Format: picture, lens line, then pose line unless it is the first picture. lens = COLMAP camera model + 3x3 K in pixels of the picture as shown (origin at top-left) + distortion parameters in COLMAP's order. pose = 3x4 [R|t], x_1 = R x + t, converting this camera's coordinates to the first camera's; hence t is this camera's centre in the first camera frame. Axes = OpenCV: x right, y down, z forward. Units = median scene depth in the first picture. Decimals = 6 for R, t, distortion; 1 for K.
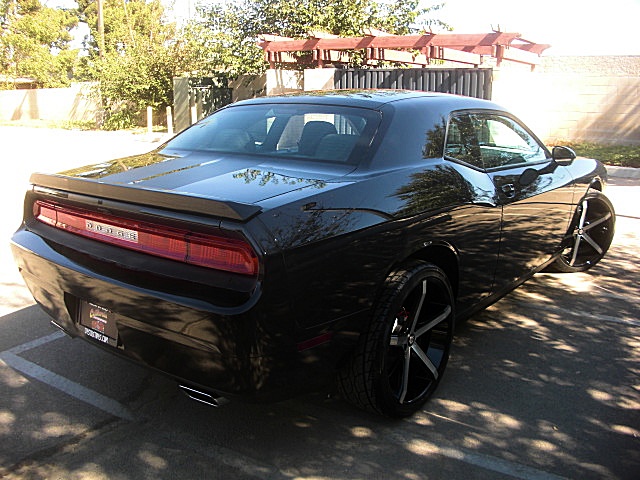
lens RADIAL K [[627.0, 0, 309.2], [0, 627.0, 241.9], [0, 0, 1]] dist [-0.228218, 0.236777]
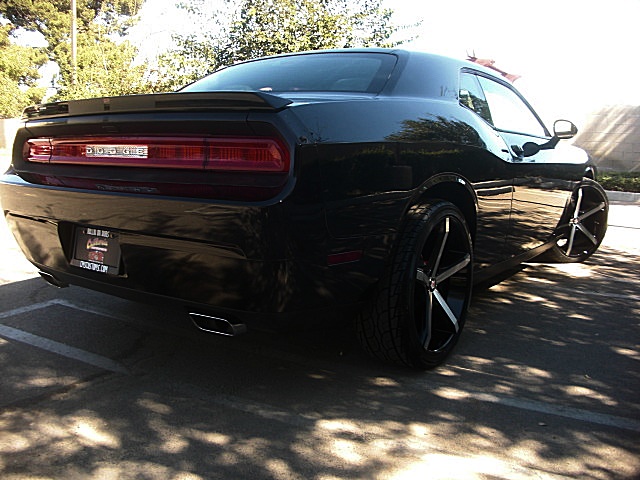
lens RADIAL K [[629.5, 0, 312.6], [0, 629.5, 233.9], [0, 0, 1]] dist [-0.236485, 0.249926]
pose [[0.998117, 0.007233, 0.060909, -0.015872], [-0.001756, 0.995985, -0.089505, 0.035571], [-0.061312, 0.089229, 0.994122, 0.014710]]
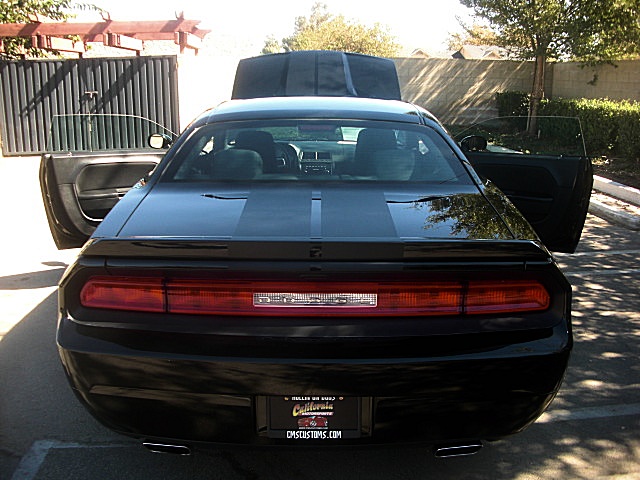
lens RADIAL K [[627.0, 0, 309.2], [0, 627.0, 241.9], [0, 0, 1]] dist [-0.228218, 0.236777]
pose [[0.788447, -0.168231, 0.591649, -0.149572], [0.149670, 0.985433, 0.080747, -0.029734], [-0.596615, 0.024887, 0.802142, 0.069873]]
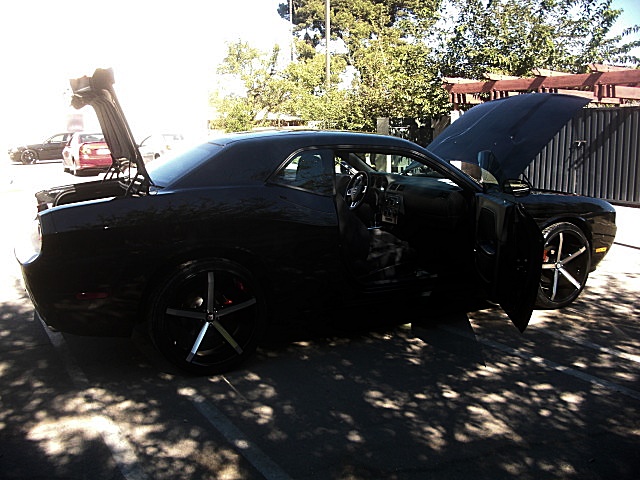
lens RADIAL K [[627.0, 0, 309.2], [0, 627.0, 241.9], [0, 0, 1]] dist [-0.228218, 0.236777]
pose [[0.899896, 0.065688, -0.431129, 0.196183], [-0.092372, 0.994871, -0.041227, 0.007241], [0.426209, 0.076924, 0.901348, -0.026426]]
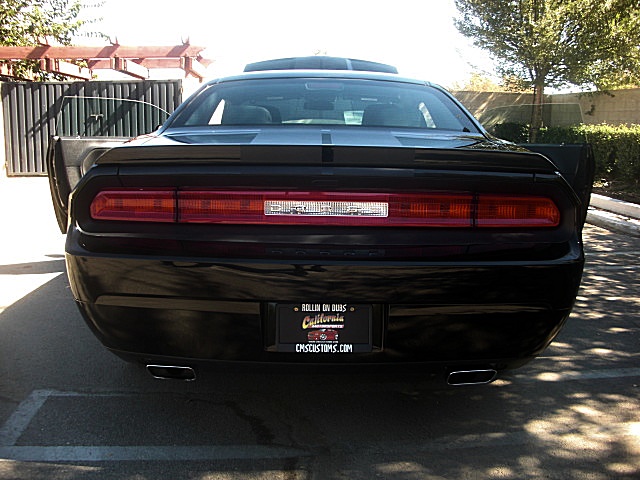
lens RADIAL K [[627.0, 0, 309.2], [0, 627.0, 241.9], [0, 0, 1]] dist [-0.228218, 0.236777]
pose [[0.788914, -0.114642, 0.603715, -0.156883], [0.138608, 0.990323, 0.006930, 0.002734], [-0.598667, 0.078213, 0.797170, 0.073102]]
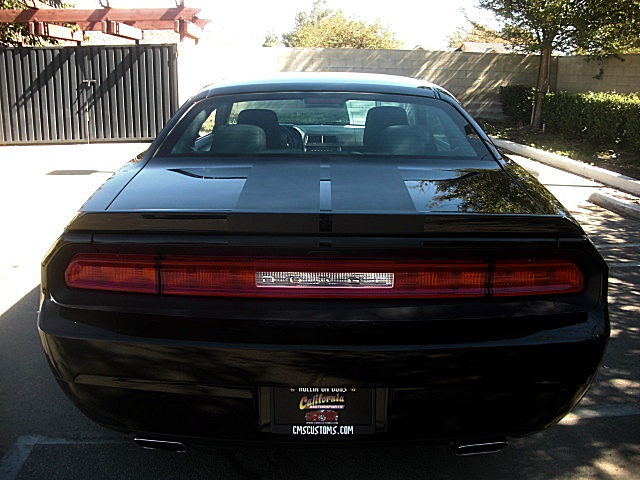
lens RADIAL K [[629.5, 0, 312.6], [0, 629.5, 233.9], [0, 0, 1]] dist [-0.236485, 0.249926]
pose [[0.785655, -0.159430, 0.597770, -0.143411], [0.143332, 0.986843, 0.074816, -0.023932], [-0.601833, 0.026900, 0.798169, 0.083119]]
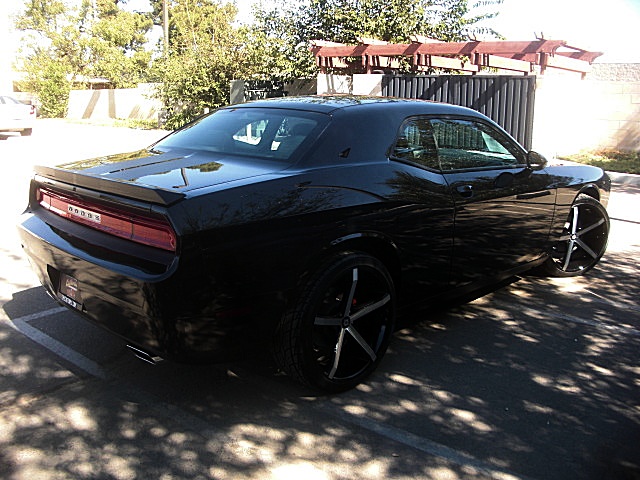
lens RADIAL K [[627.0, 0, 309.2], [0, 627.0, 241.9], [0, 0, 1]] dist [-0.228218, 0.236777]
pose [[0.993077, 0.037697, -0.111249, 0.046070], [-0.038384, 0.999255, -0.004038, 0.004808], [0.111014, 0.008280, 0.993784, -0.023461]]
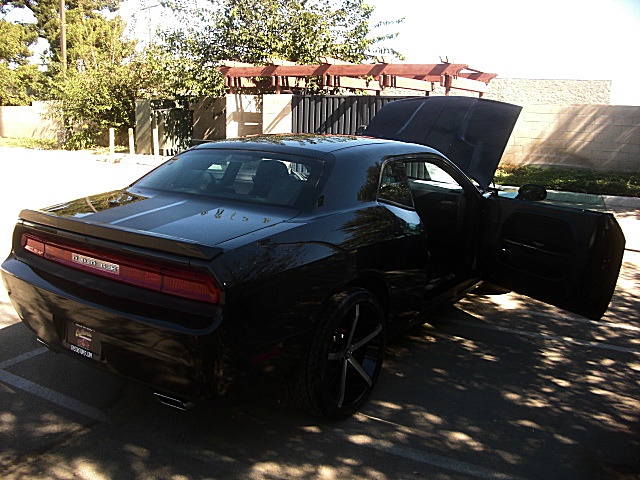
lens RADIAL K [[627.0, 0, 309.2], [0, 627.0, 241.9], [0, 0, 1]] dist [-0.228218, 0.236777]
pose [[0.997862, 0.001858, 0.065329, 0.002475], [-0.000169, 0.999666, -0.025858, -0.005443], [-0.065355, 0.025792, 0.997529, -0.039685]]
